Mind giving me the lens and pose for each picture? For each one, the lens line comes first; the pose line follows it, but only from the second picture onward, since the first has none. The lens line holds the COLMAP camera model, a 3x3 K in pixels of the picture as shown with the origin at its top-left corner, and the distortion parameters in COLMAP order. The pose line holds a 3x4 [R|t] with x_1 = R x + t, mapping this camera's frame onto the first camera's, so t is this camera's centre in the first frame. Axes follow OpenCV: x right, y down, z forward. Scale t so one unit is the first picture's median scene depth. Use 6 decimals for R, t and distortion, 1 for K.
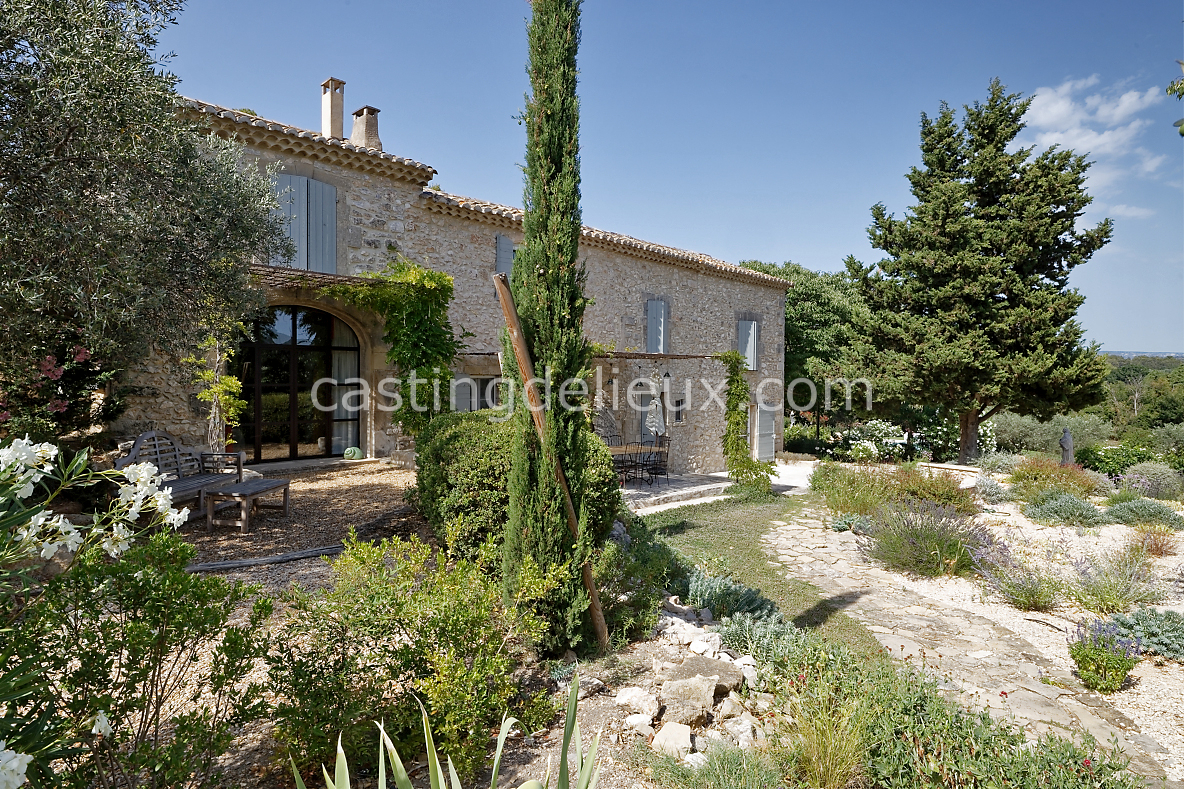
lens RADIAL K [[653.8, 0, 592.2], [0, 653.8, 379.3], [0, 0, 1]] dist [0.004154, 0.001229]
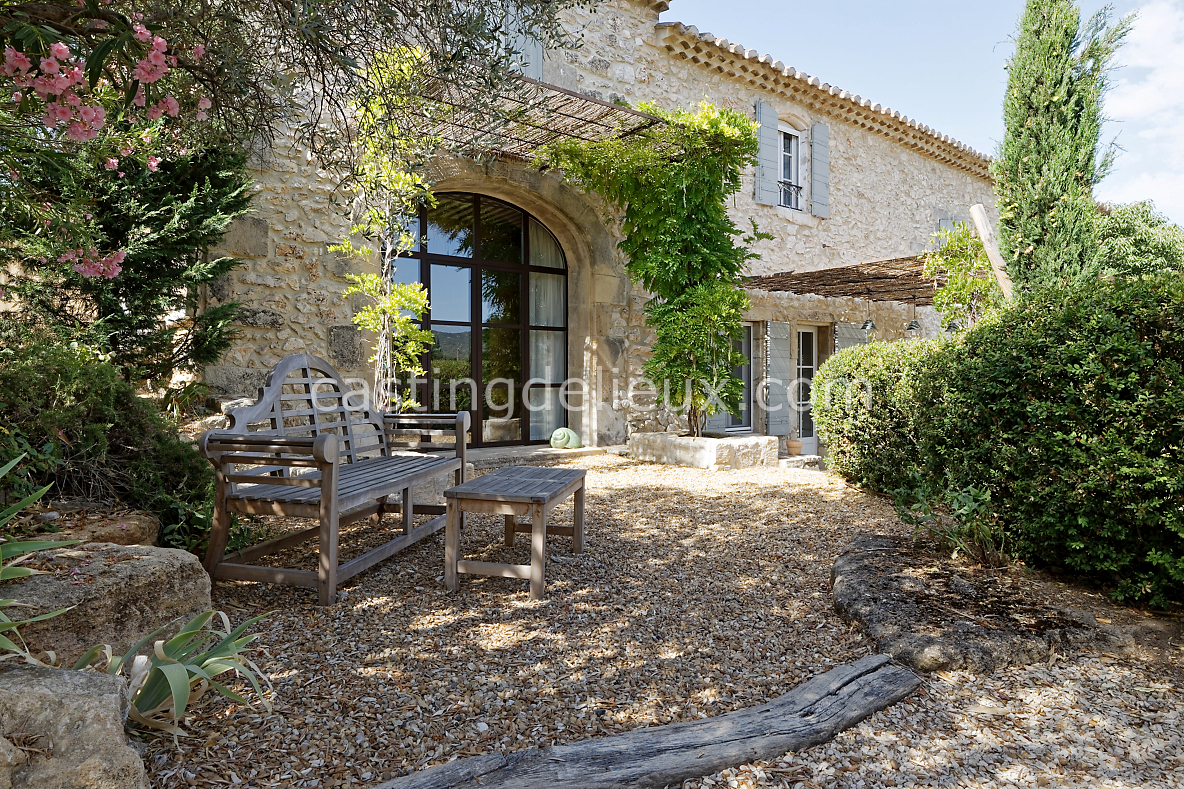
lens RADIAL K [[727.5, 0, 594.0], [0, 727.5, 376.4], [0, 0, 1]] dist [0.006634, 0.003053]
pose [[0.992270, -0.008372, -0.123813, -0.221187], [0.007312, 0.999933, -0.009015, 0.053418], [0.123880, 0.008040, 0.992265, 0.285094]]
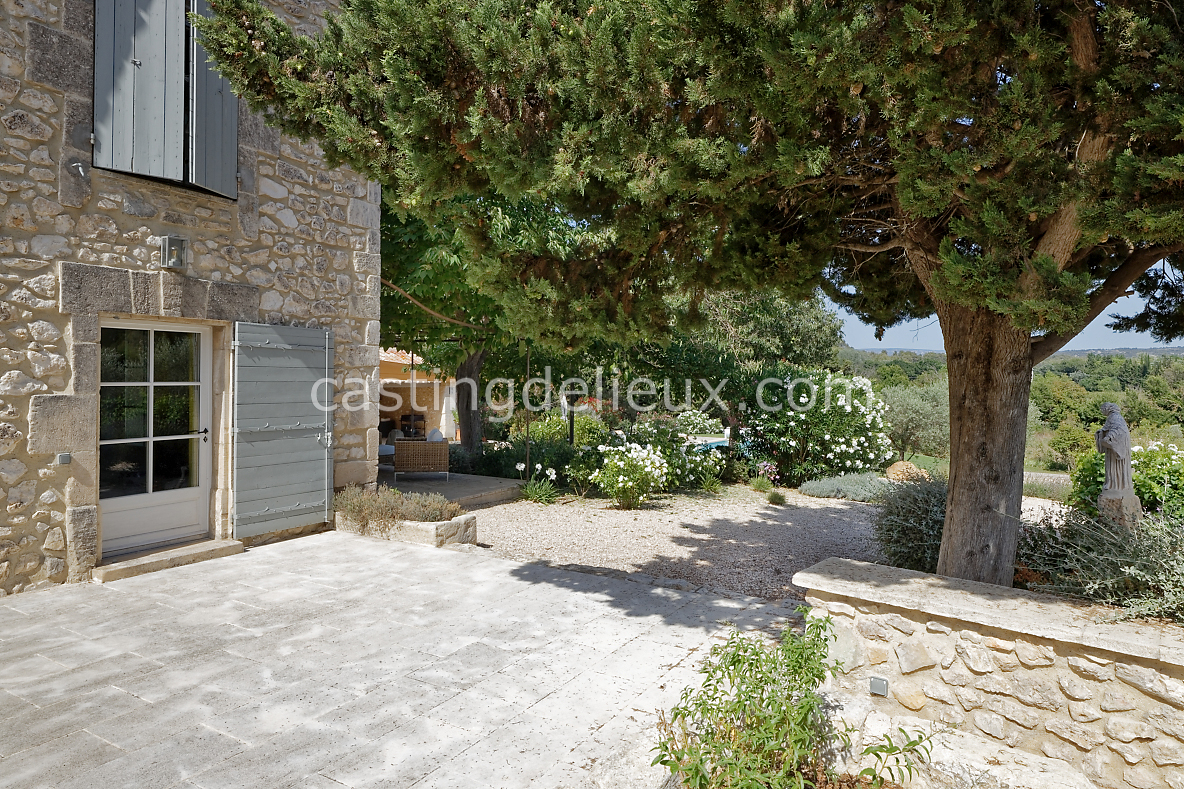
lens RADIAL K [[718.7, 0, 590.6], [0, 718.7, 381.2], [0, 0, 1]] dist [0.003740, 0.000058]
pose [[0.965621, -0.000326, 0.259956, 0.501127], [-0.000968, 0.999988, 0.004850, 0.095811], [-0.259954, -0.004935, 0.965608, 1.056821]]
